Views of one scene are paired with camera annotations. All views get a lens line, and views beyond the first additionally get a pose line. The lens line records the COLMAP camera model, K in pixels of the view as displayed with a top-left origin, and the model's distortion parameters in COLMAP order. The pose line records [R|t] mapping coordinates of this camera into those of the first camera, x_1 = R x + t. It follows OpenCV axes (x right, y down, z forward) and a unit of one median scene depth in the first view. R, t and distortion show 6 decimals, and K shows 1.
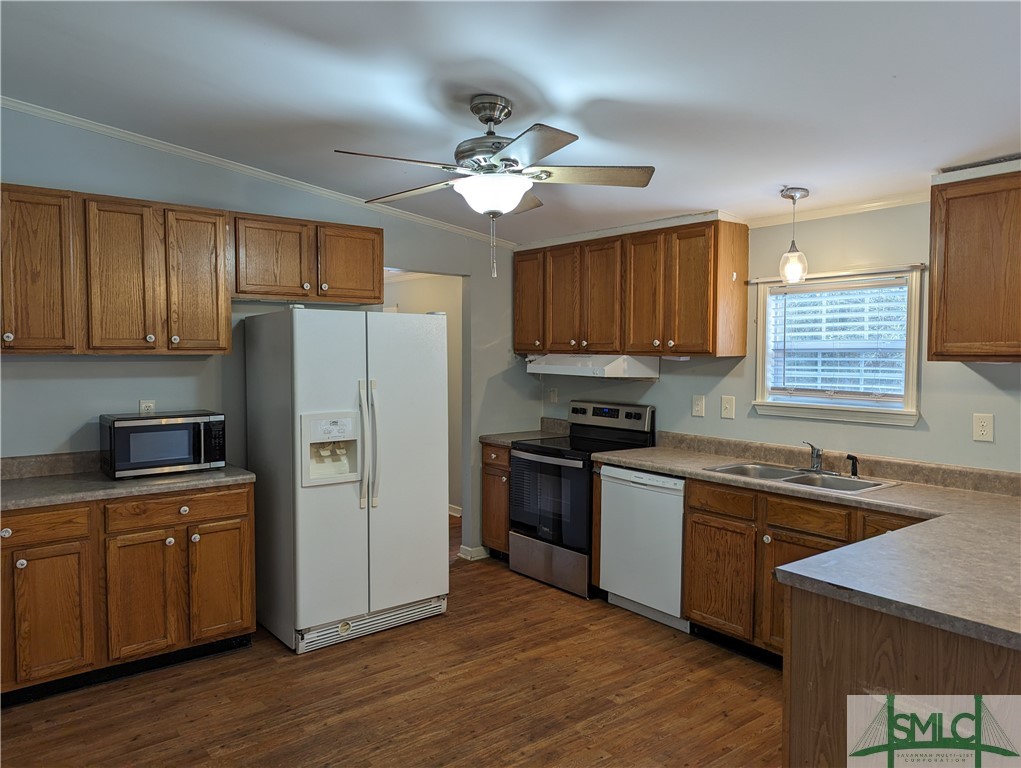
lens RADIAL K [[718.2, 0, 507.9], [0, 718.2, 381.8], [0, 0, 1]] dist [0.052867, -0.044406]
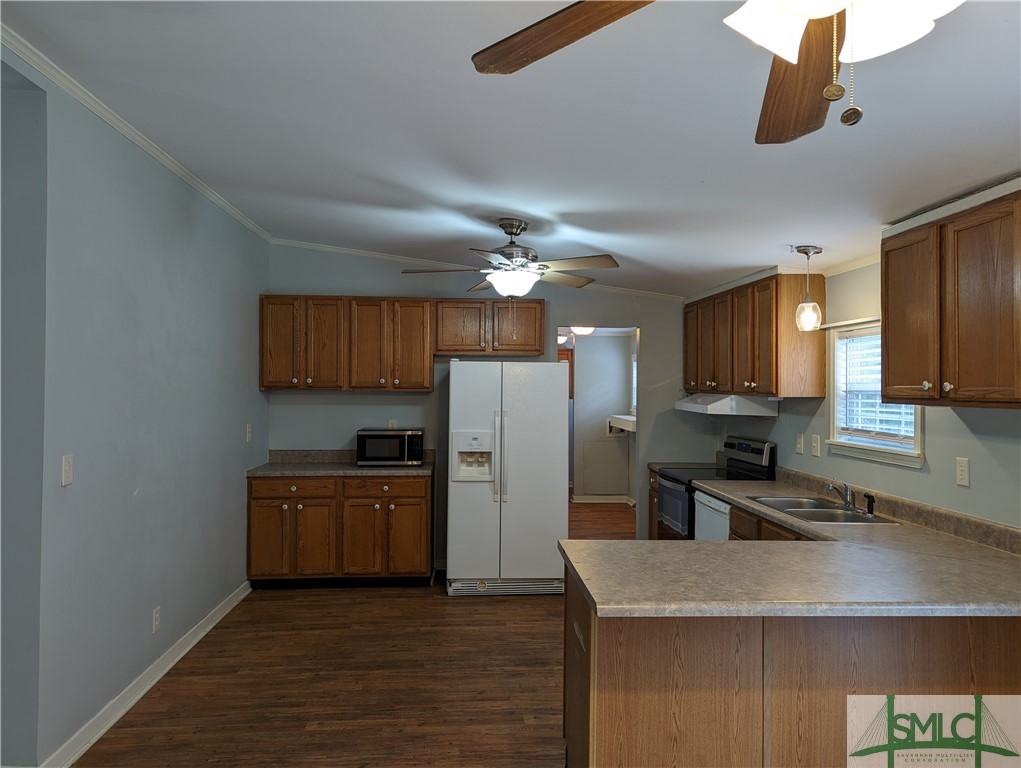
lens RADIAL K [[718.2, 0, 501.1], [0, 718.2, 378.0], [0, 0, 1]] dist [0.052867, -0.044406]
pose [[0.819551, -0.002007, -0.573003, 0.605353], [-0.030851, 0.998389, -0.047623, 0.001476], [0.572176, 0.056707, 0.818168, -0.151708]]
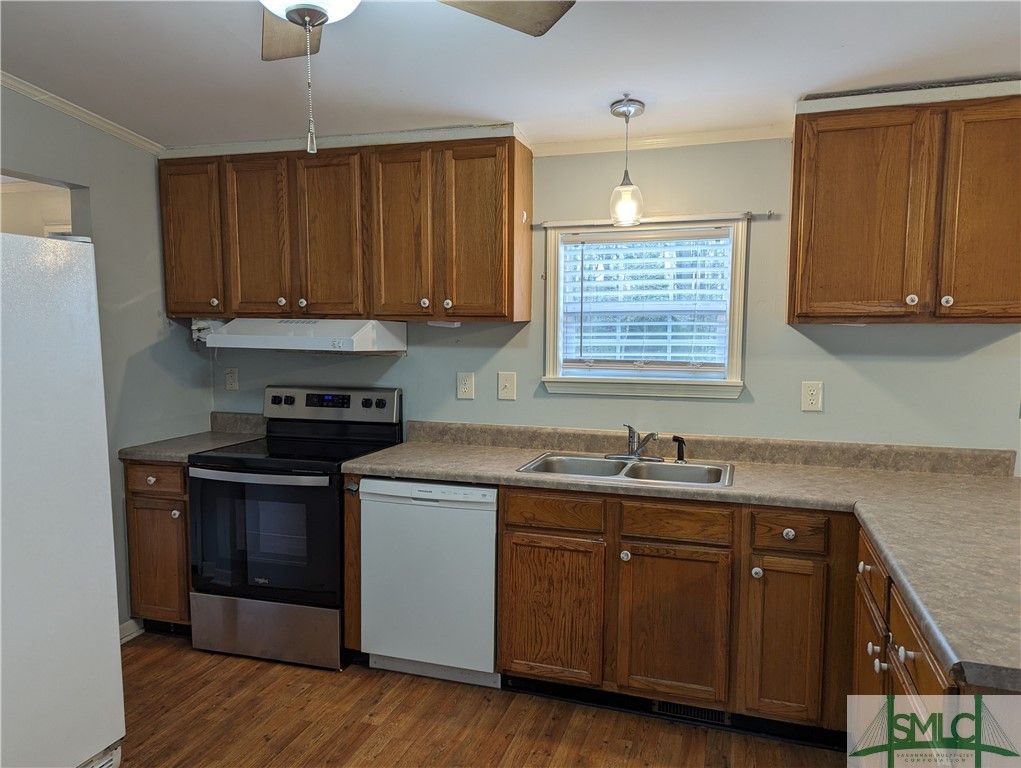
lens RADIAL K [[718.2, 0, 512.1], [0, 718.2, 391.5], [0, 0, 1]] dist [0.052867, -0.044406]
pose [[0.828513, -0.055218, 0.557241, -0.146861], [0.025398, 0.997808, 0.061112, -0.007710], [-0.559394, -0.036479, 0.828099, 0.389824]]
